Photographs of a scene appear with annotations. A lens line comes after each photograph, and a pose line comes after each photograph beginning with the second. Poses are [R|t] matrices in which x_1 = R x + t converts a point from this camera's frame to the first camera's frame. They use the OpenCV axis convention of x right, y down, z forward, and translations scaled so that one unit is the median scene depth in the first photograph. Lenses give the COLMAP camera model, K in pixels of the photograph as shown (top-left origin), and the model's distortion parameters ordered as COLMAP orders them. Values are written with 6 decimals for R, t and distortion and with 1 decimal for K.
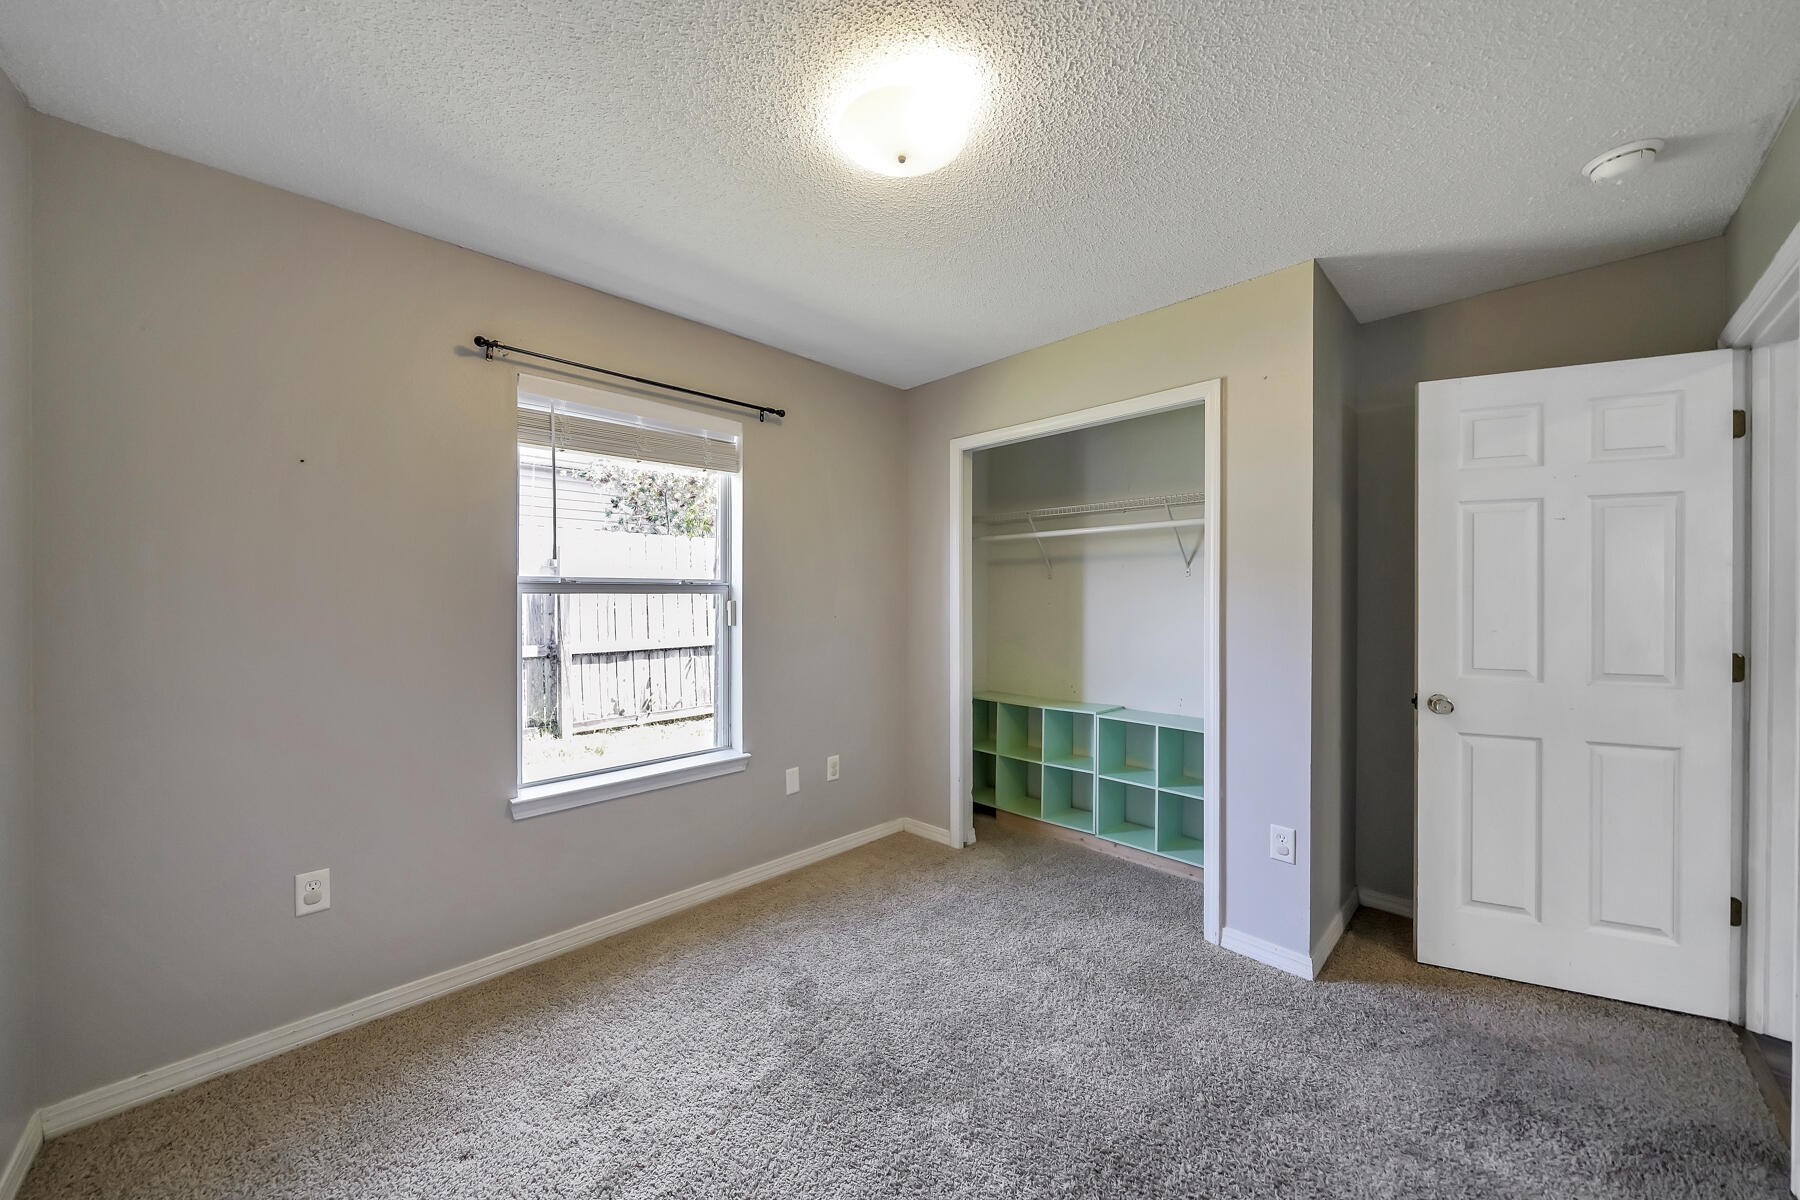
lens RADIAL K [[645.7, 0, 926.5], [0, 645.7, 601.6], [0, 0, 1]] dist [0.000260, 0.000045]
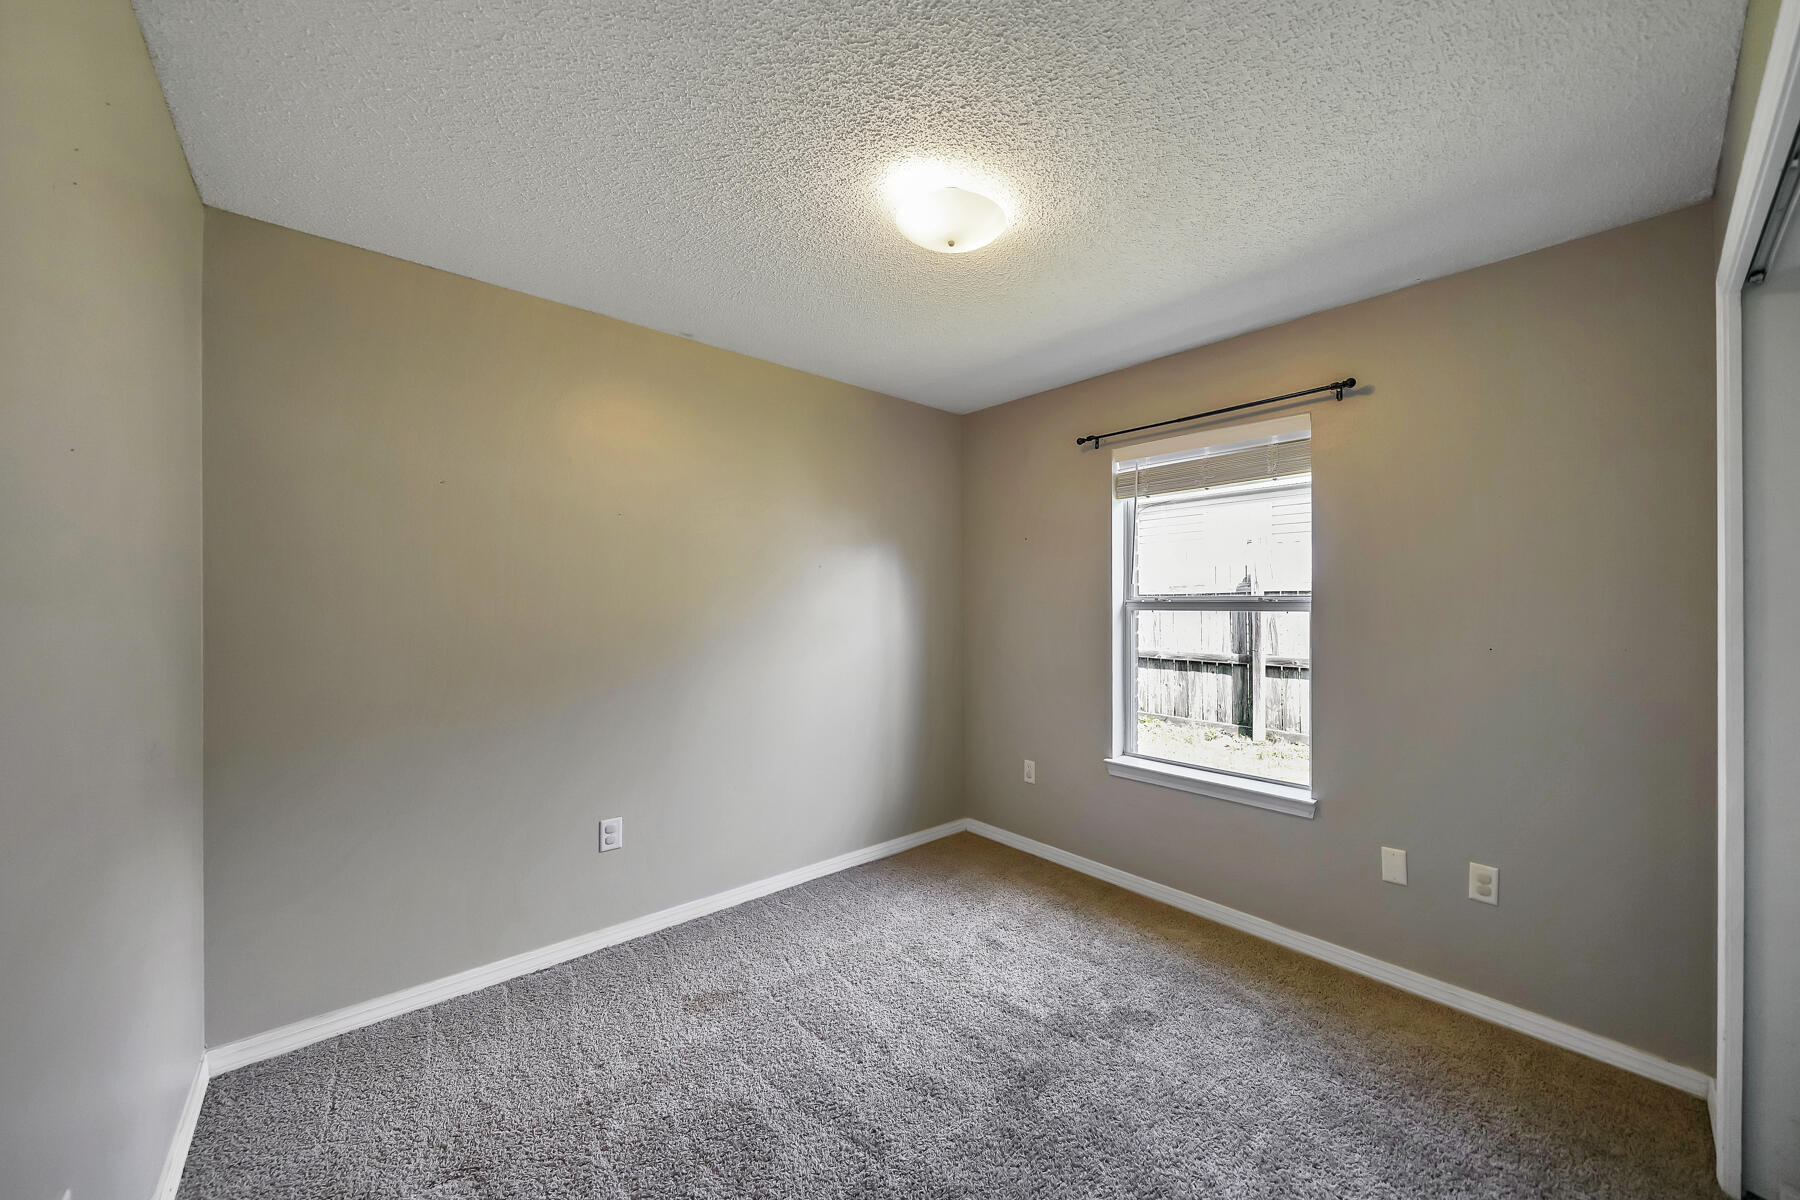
lens RADIAL K [[645.7, 0, 926.5], [0, 645.7, 601.6], [0, 0, 1]] dist [0.000260, 0.000045]
pose [[-0.065716, -0.001830, -0.997837, 0.657539], [-0.007603, 0.999970, -0.001333, -0.022596], [0.997809, 0.007499, -0.065728, 0.596751]]
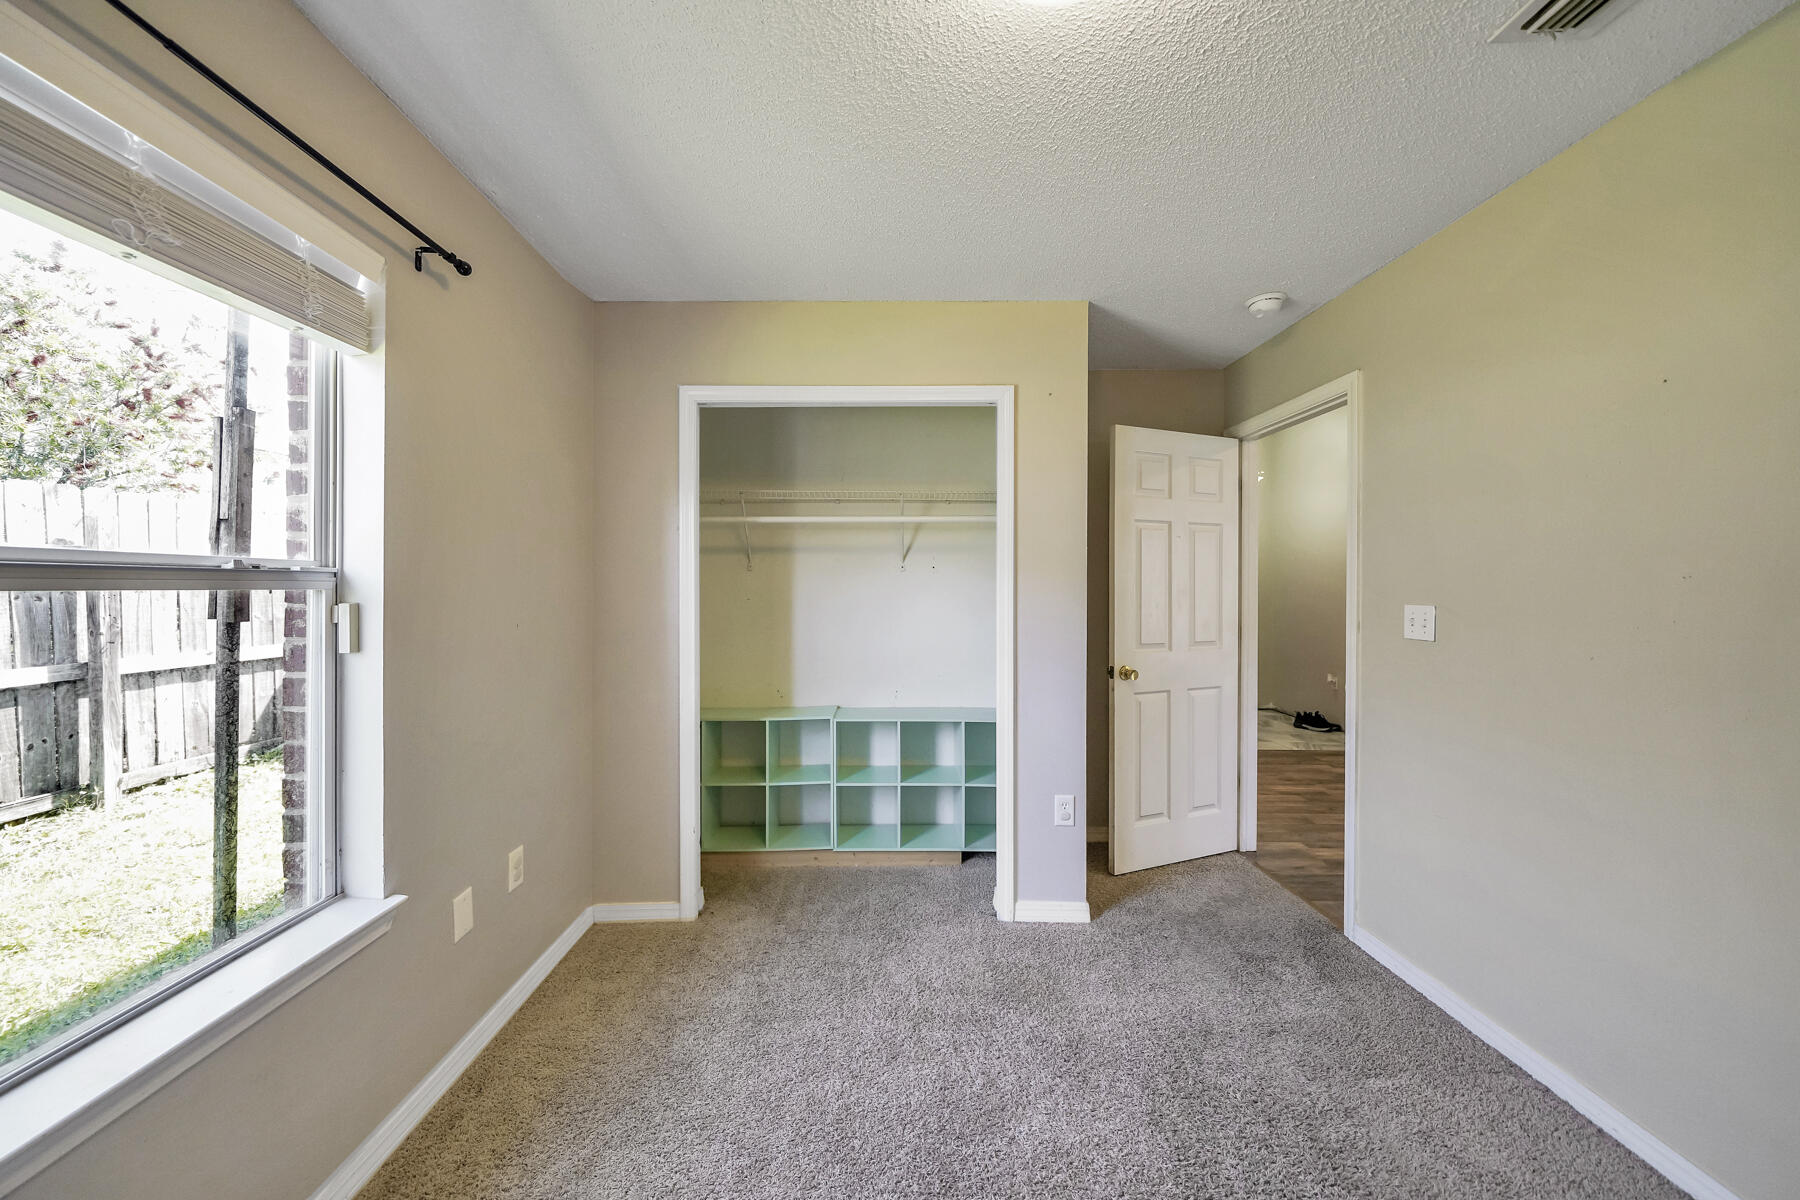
lens RADIAL K [[611.0, 0, 898.1], [0, 611.0, 591.5], [0, 0, 1]] dist [0.000030, -0.000054]
pose [[0.712195, -0.003305, 0.701974, -0.361487], [0.006382, 0.999978, -0.001767, -0.006789], [-0.701953, 0.005738, 0.712201, 0.393797]]
